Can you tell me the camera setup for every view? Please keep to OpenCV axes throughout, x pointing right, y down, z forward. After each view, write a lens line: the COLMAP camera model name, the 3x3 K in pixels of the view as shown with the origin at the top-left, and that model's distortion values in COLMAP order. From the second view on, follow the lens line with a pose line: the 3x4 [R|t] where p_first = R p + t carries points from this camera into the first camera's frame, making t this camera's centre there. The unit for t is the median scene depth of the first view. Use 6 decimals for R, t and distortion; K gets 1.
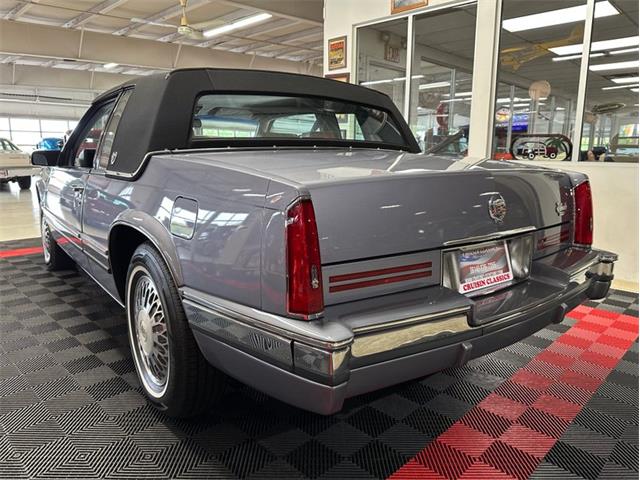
lens RADIAL K [[457.3, 0, 319.4], [0, 457.3, 236.8], [0, 0, 1]] dist [0.038770, -0.053180]
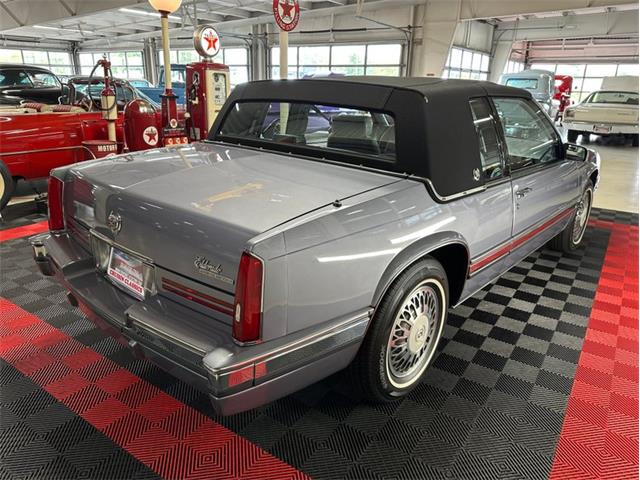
lens RADIAL K [[457.3, 0, 319.4], [0, 457.3, 236.8], [0, 0, 1]] dist [0.038770, -0.053180]
pose [[0.182936, 0.308281, -0.933540, 1.304645], [-0.195193, 0.942049, 0.272841, -0.368927], [0.963553, 0.132308, 0.232509, 1.010265]]
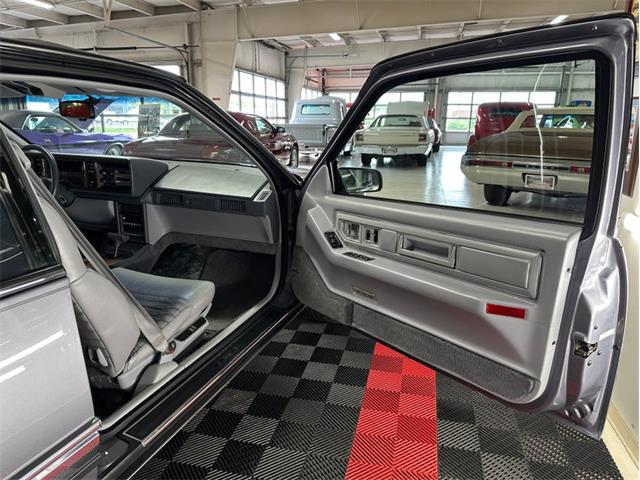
lens RADIAL K [[457.3, 0, 319.4], [0, 457.3, 236.8], [0, 0, 1]] dist [0.038770, -0.053180]
pose [[0.520176, 0.209168, -0.828050, 0.684784], [-0.155352, 0.976544, 0.149087, -0.428000], [0.839811, 0.051088, 0.540469, 1.774442]]
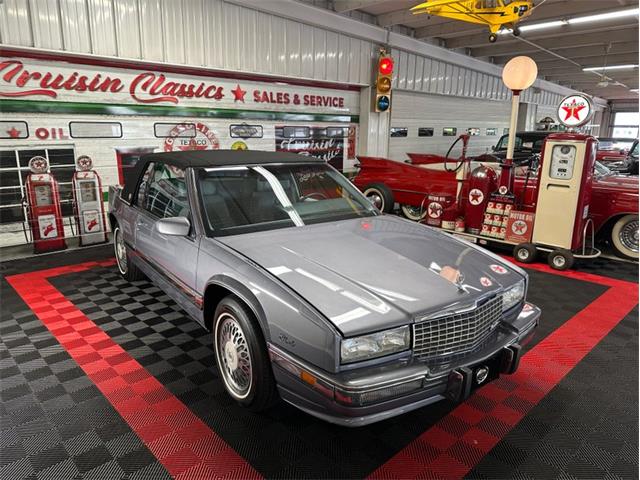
lens RADIAL K [[457.3, 0, 319.4], [0, 457.3, 236.8], [0, 0, 1]] dist [0.038770, -0.053180]
pose [[-0.999315, -0.023180, 0.028850, -0.816085], [-0.009798, 0.917446, 0.397740, -1.042662], [-0.035688, 0.397184, -0.917045, 3.886244]]
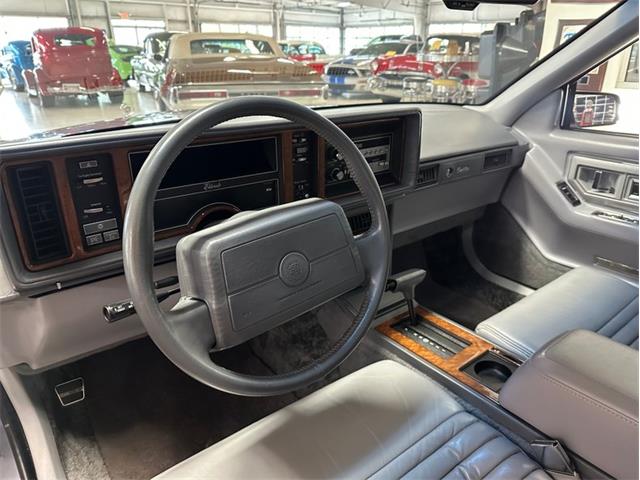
lens RADIAL K [[457.3, 0, 319.4], [0, 457.3, 236.8], [0, 0, 1]] dist [0.038770, -0.053180]
pose [[0.999849, -0.017032, 0.003555, -0.690659], [0.015959, 0.979129, 0.202614, -0.340673], [-0.006932, -0.202527, 0.979252, 1.478267]]
